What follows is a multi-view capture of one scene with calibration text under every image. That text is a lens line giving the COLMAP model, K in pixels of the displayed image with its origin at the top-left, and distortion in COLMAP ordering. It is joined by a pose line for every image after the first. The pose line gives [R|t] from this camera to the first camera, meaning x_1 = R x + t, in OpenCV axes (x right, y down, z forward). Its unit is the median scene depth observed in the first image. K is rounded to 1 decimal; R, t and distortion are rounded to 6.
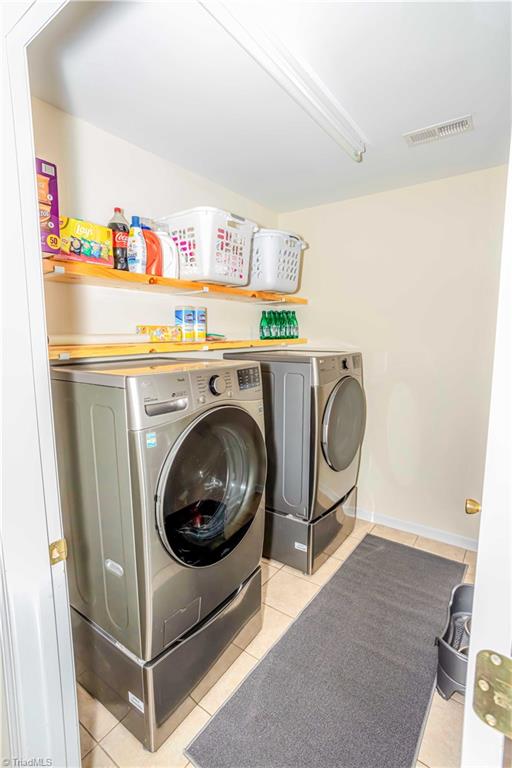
lens RADIAL K [[373.6, 0, 255.6], [0, 373.6, 384.0], [0, 0, 1]] dist [-0.021441, 0.002214]
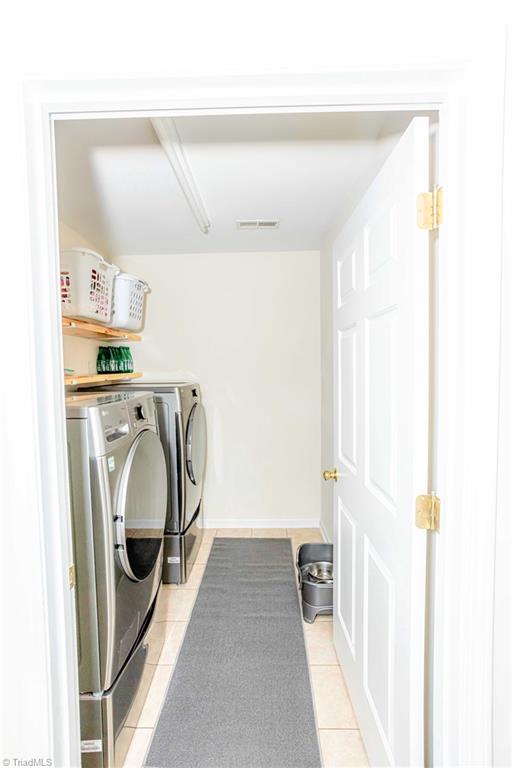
lens RADIAL K [[373.6, 0, 254.2], [0, 373.6, 384.5], [0, 0, 1]] dist [-0.021441, 0.002214]
pose [[0.814637, -0.035908, 0.578858, -0.303203], [0.088972, 0.994005, -0.063551, 0.014031], [-0.573106, 0.103273, 0.812948, -0.078636]]
